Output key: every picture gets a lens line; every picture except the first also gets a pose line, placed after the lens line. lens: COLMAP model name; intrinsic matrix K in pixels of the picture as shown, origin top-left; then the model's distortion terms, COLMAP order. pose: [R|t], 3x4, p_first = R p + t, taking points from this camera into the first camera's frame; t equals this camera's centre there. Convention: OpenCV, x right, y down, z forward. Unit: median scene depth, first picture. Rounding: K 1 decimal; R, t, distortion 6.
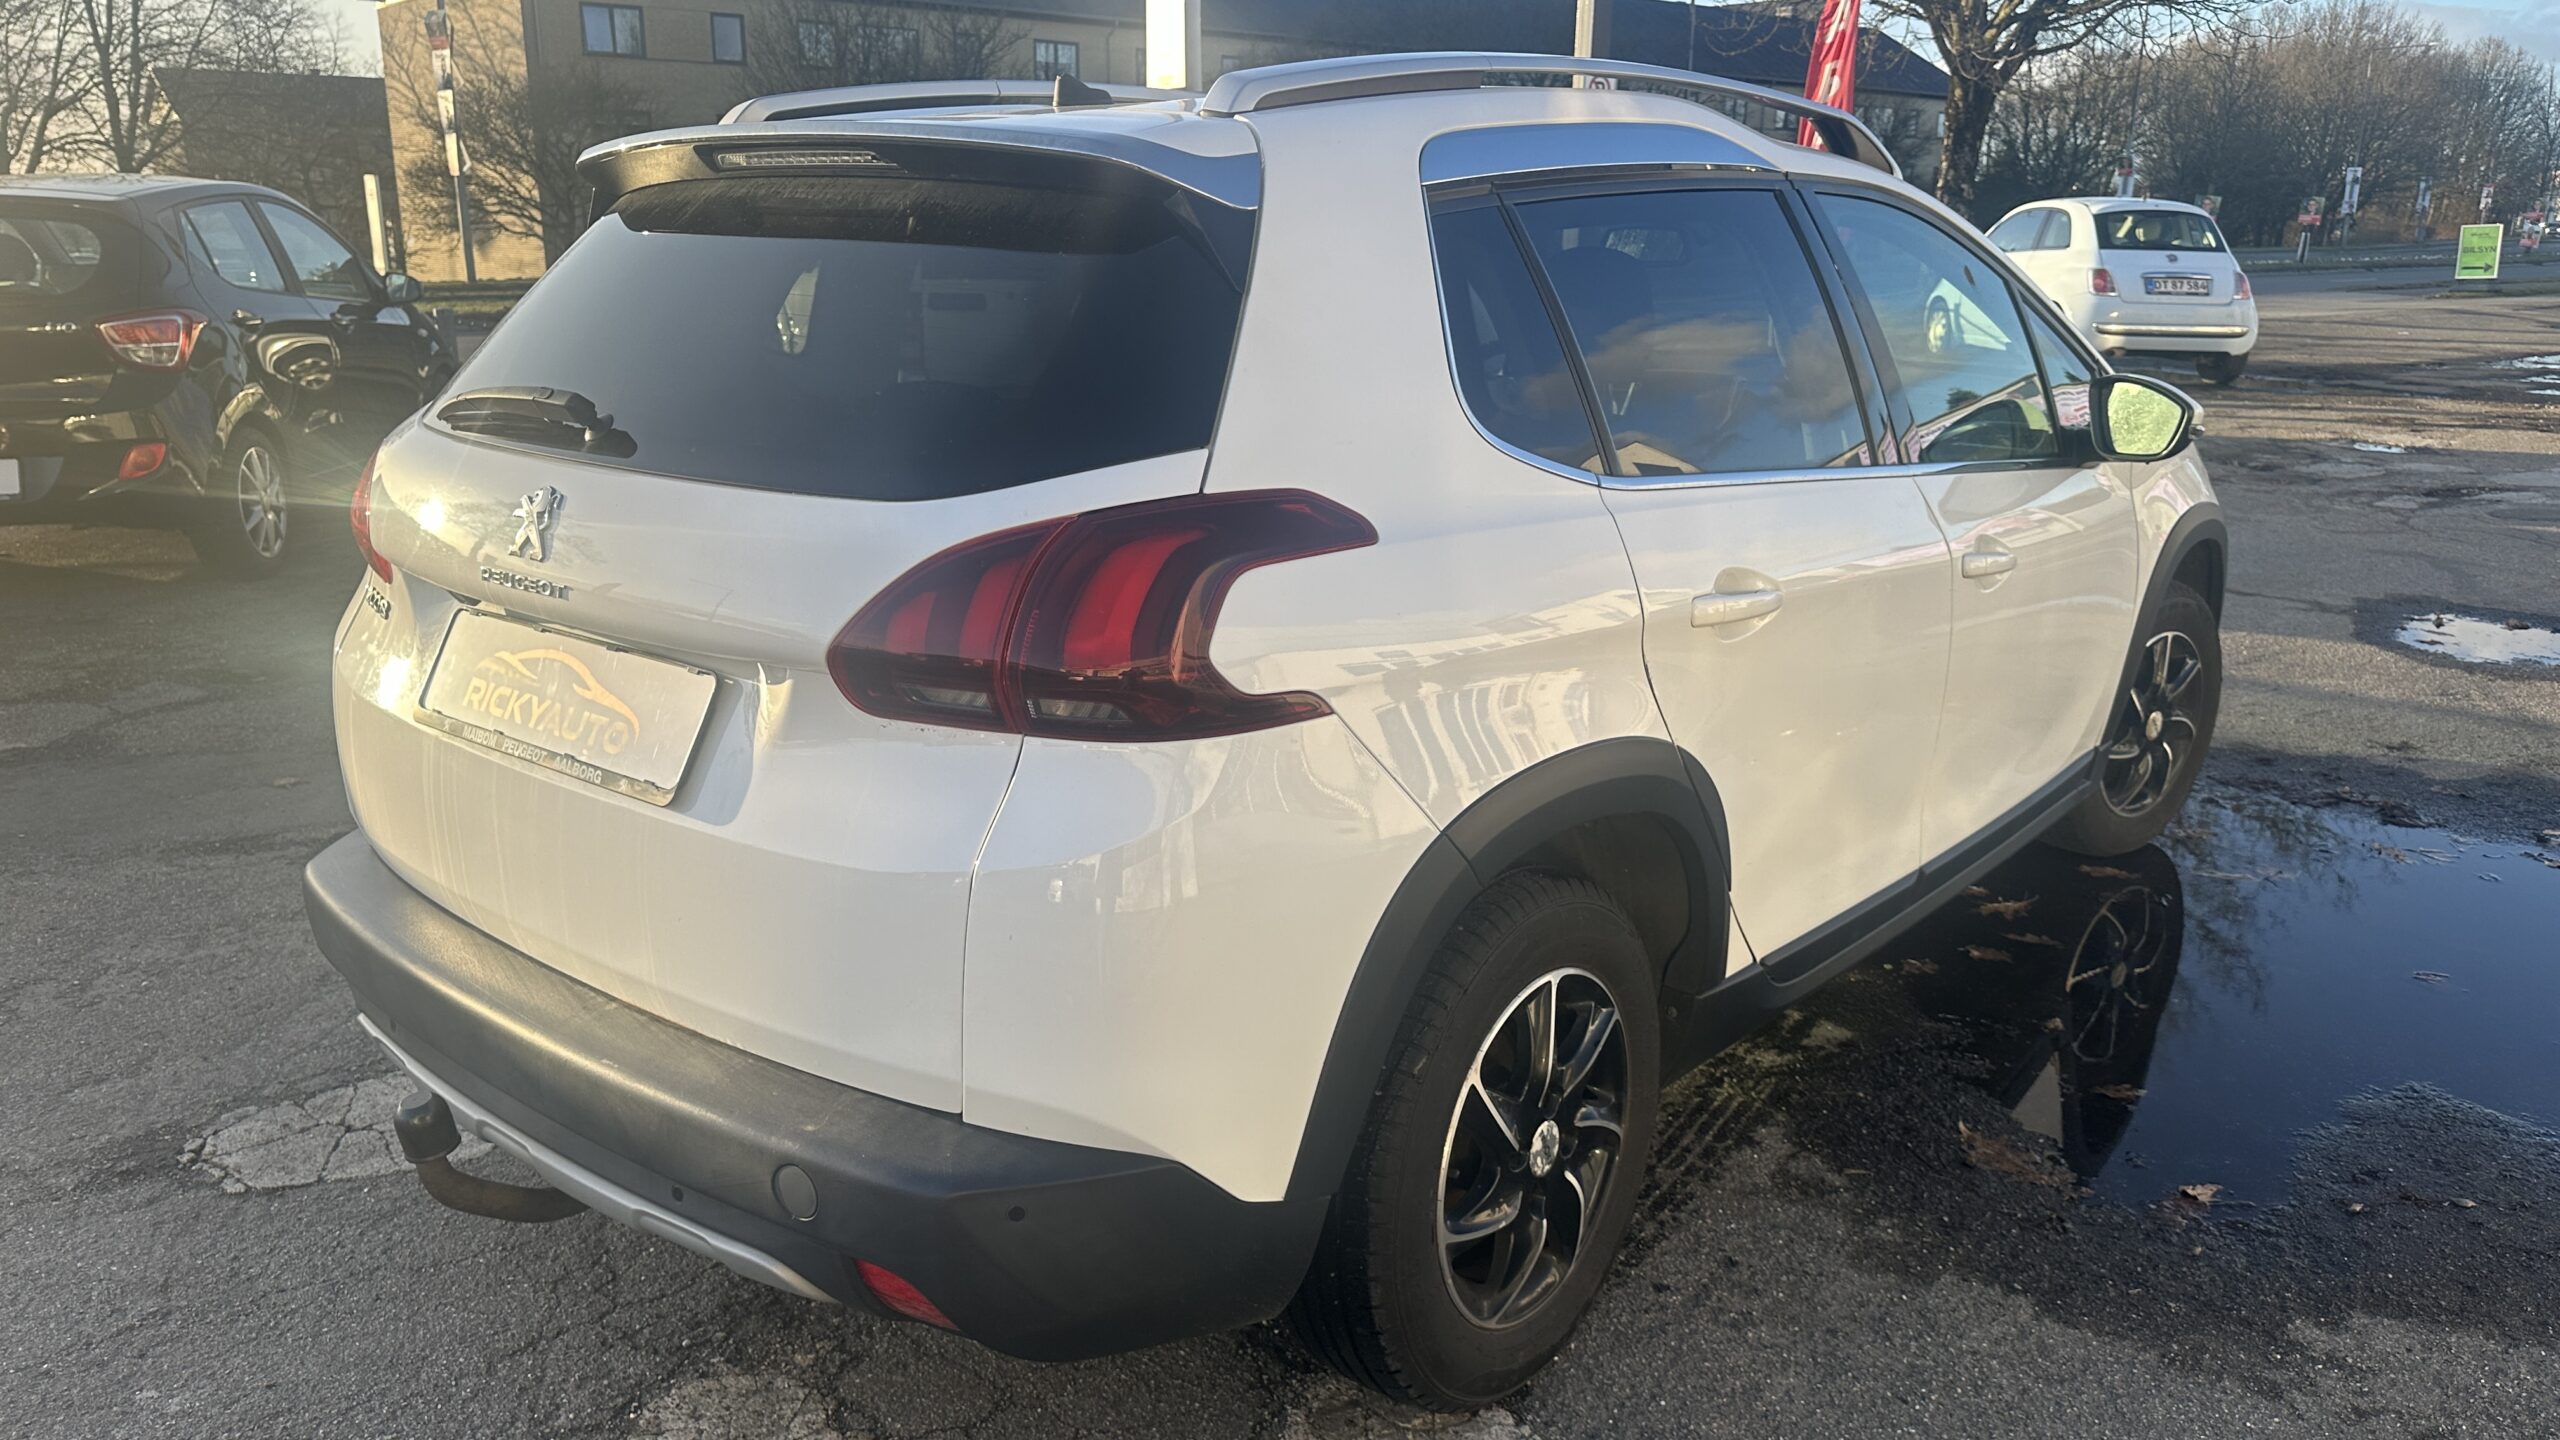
lens RADIAL K [[1801.0, 0, 1280.0], [0, 1801.0, 720.0], [0, 0, 1]] dist [0.110795, -0.155909]
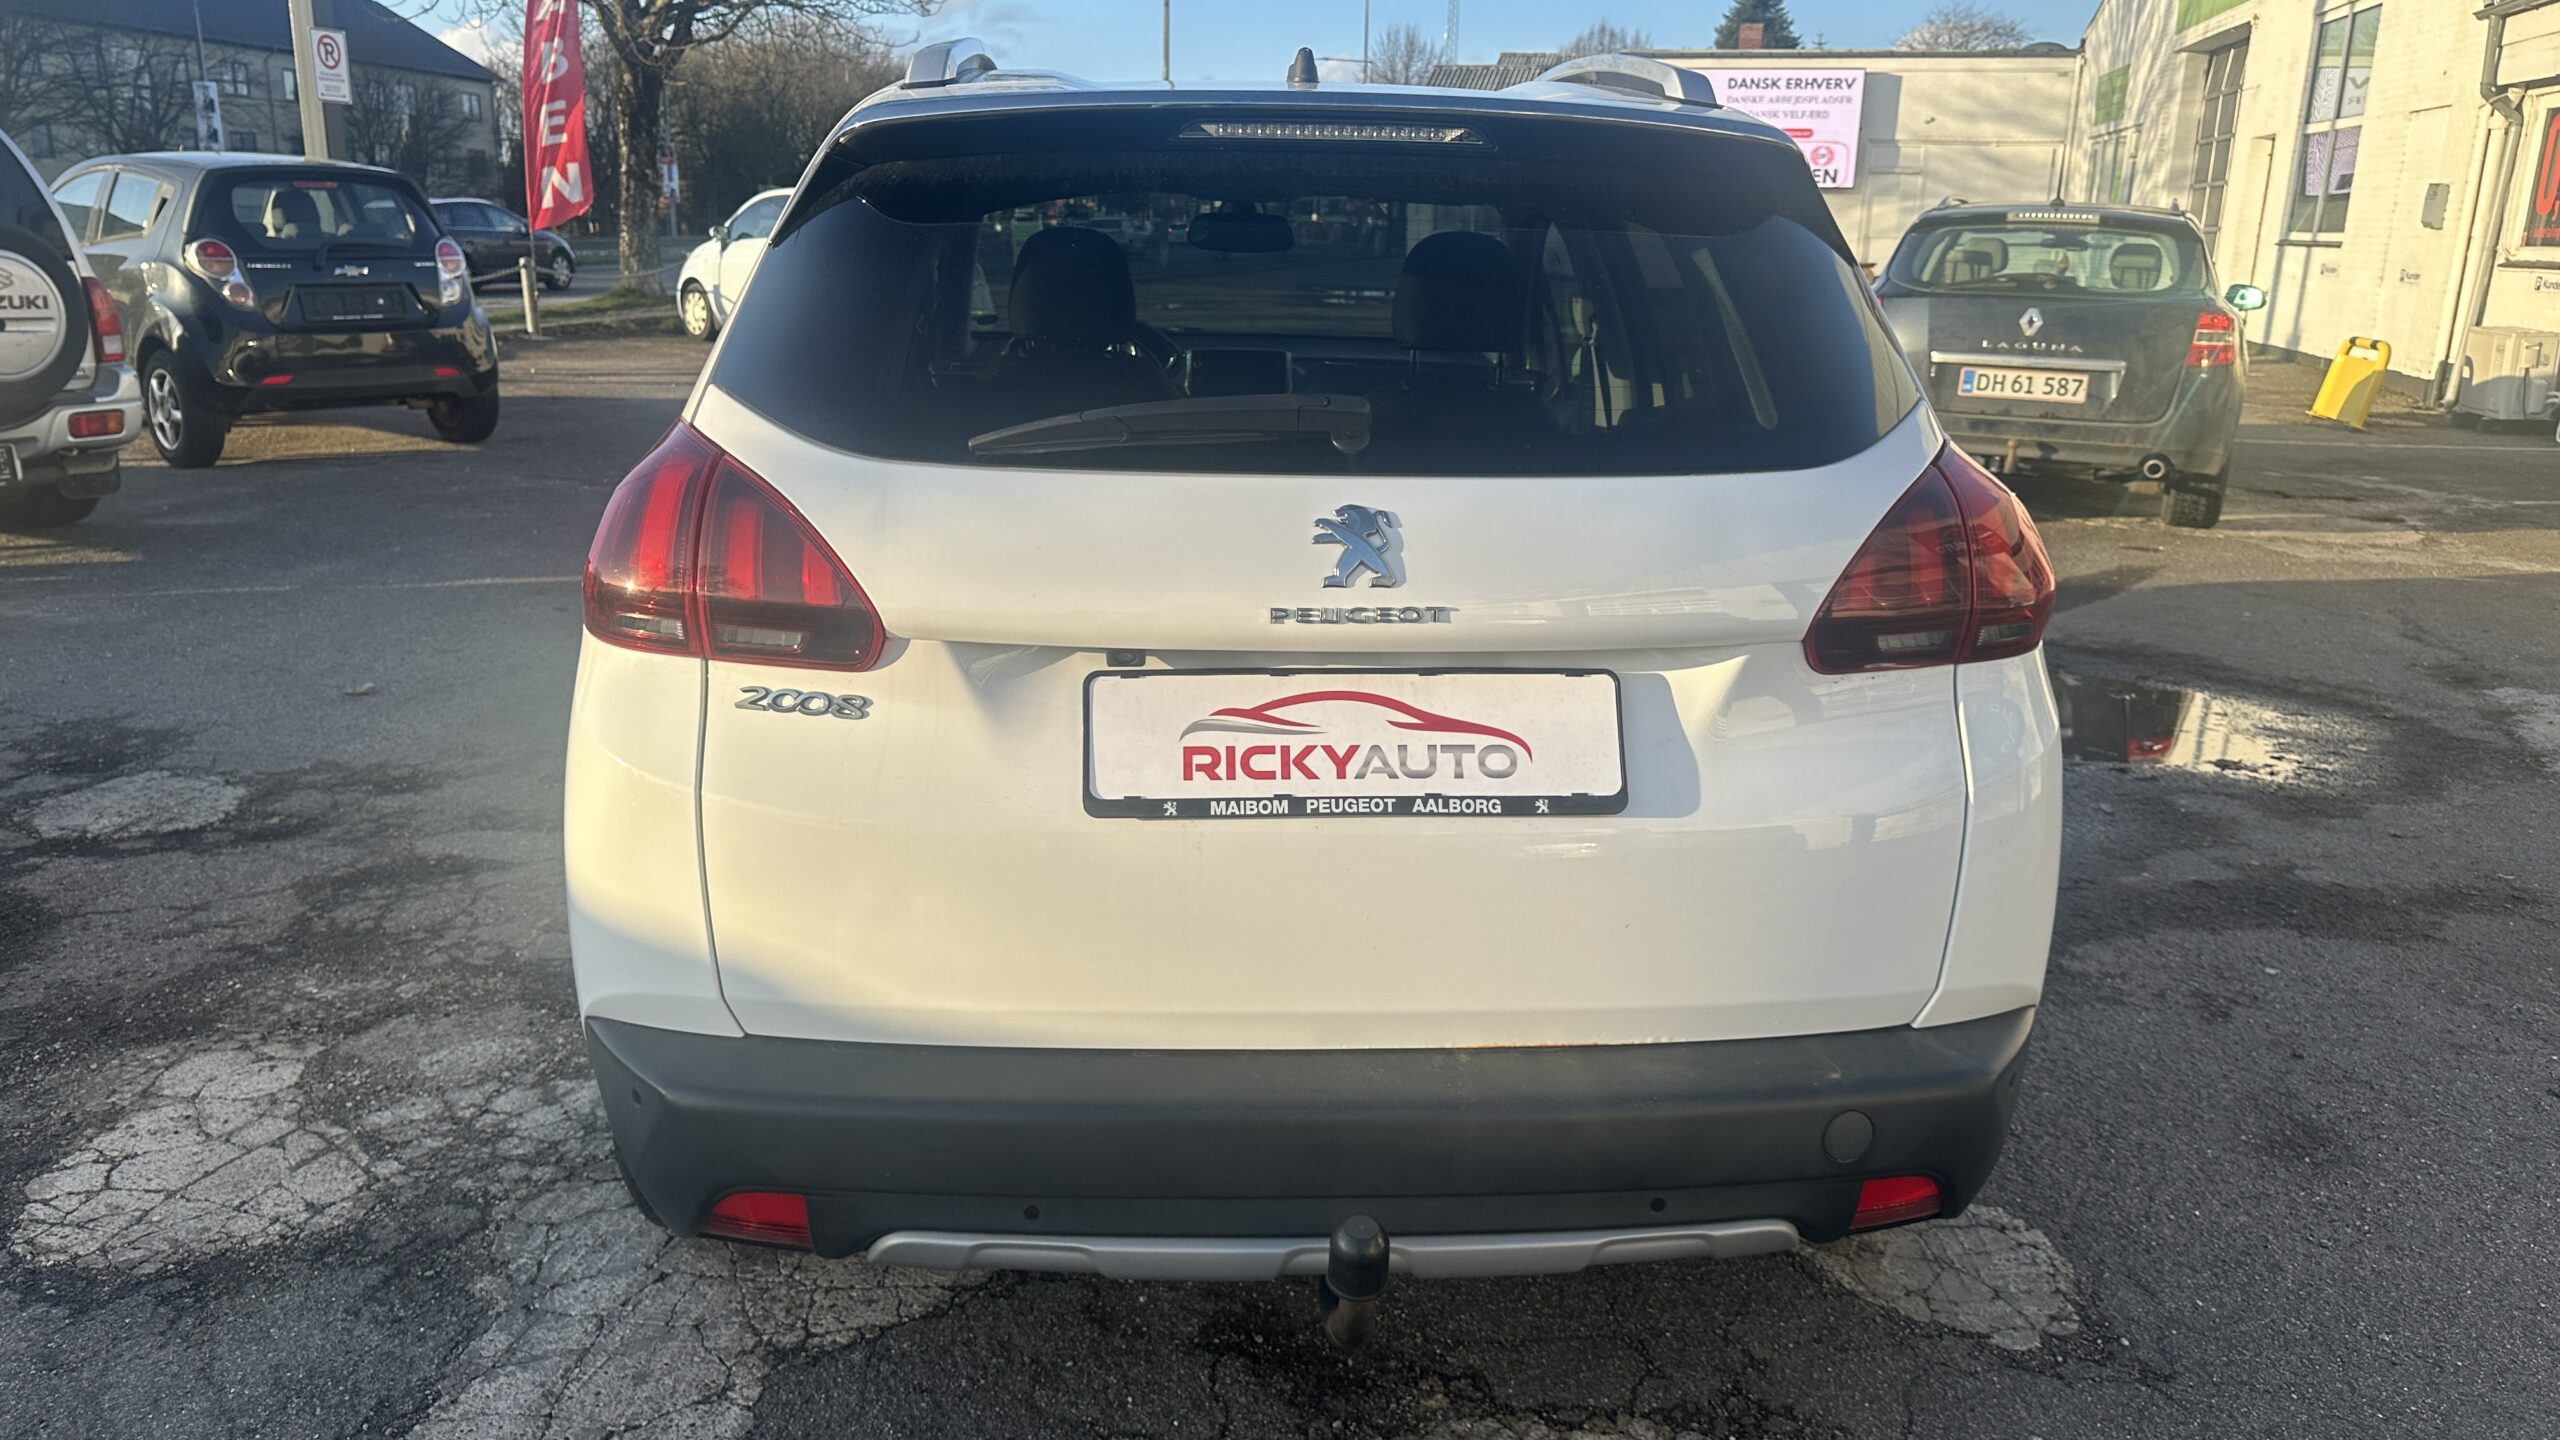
lens RADIAL K [[1801.0, 0, 1280.0], [0, 1801.0, 720.0], [0, 0, 1]] dist [0.110795, -0.155909]
pose [[0.727147, -0.176672, 0.663358, -0.849534], [0.170406, 0.982524, 0.074884, -0.080822], [-0.664995, 0.058589, 0.744546, 0.311525]]
